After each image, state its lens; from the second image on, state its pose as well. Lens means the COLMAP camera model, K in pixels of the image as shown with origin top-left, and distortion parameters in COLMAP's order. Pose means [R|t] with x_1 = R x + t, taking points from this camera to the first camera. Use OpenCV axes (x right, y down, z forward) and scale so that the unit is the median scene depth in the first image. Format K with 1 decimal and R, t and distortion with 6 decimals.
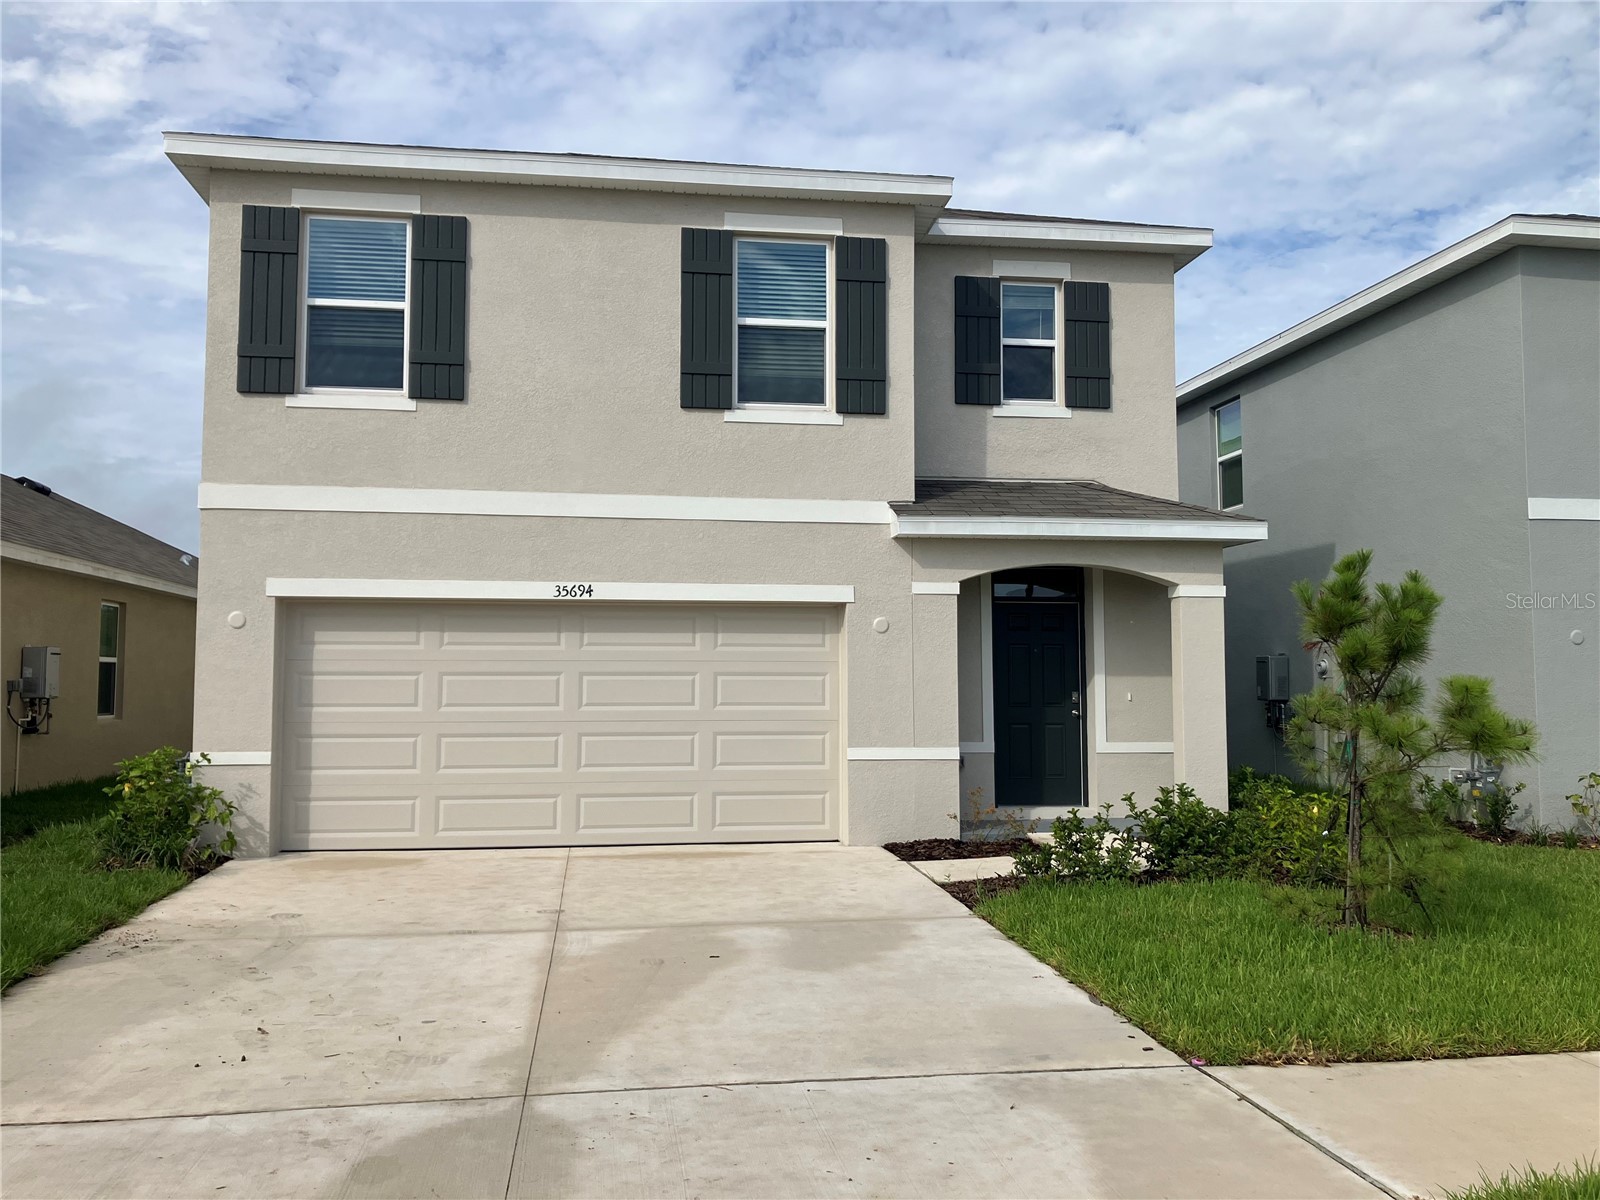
lens RADIAL K [[1299.3, 0, 771.3], [0, 1299.3, 601.0], [0, 0, 1]] dist [0.011135, 0.009067]
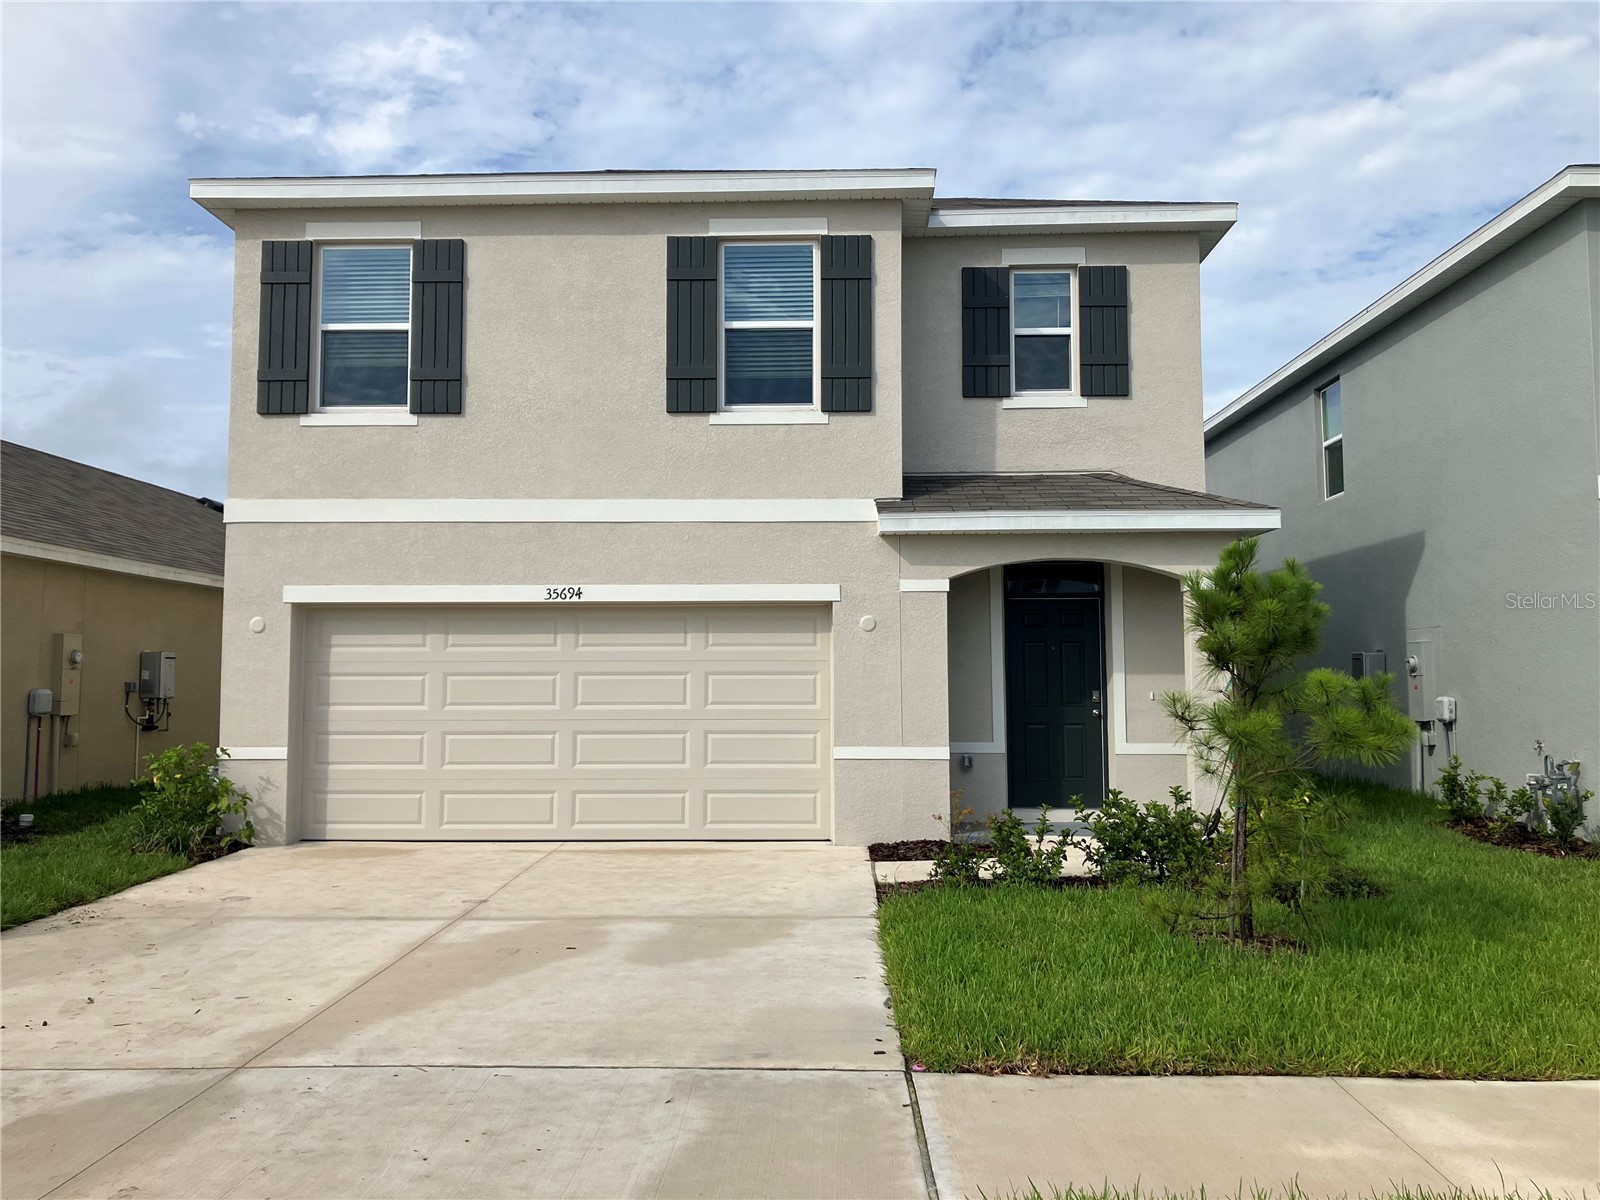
lens RADIAL K [[1300.3, 0, 795.1], [0, 1300.3, 593.1], [0, 0, 1]] dist [0.011581, 0.004522]
pose [[0.984909, -0.014718, -0.172448, 0.203398], [0.013367, 0.999870, -0.008992, 0.003583], [0.172558, 0.006551, 0.984978, 0.011725]]
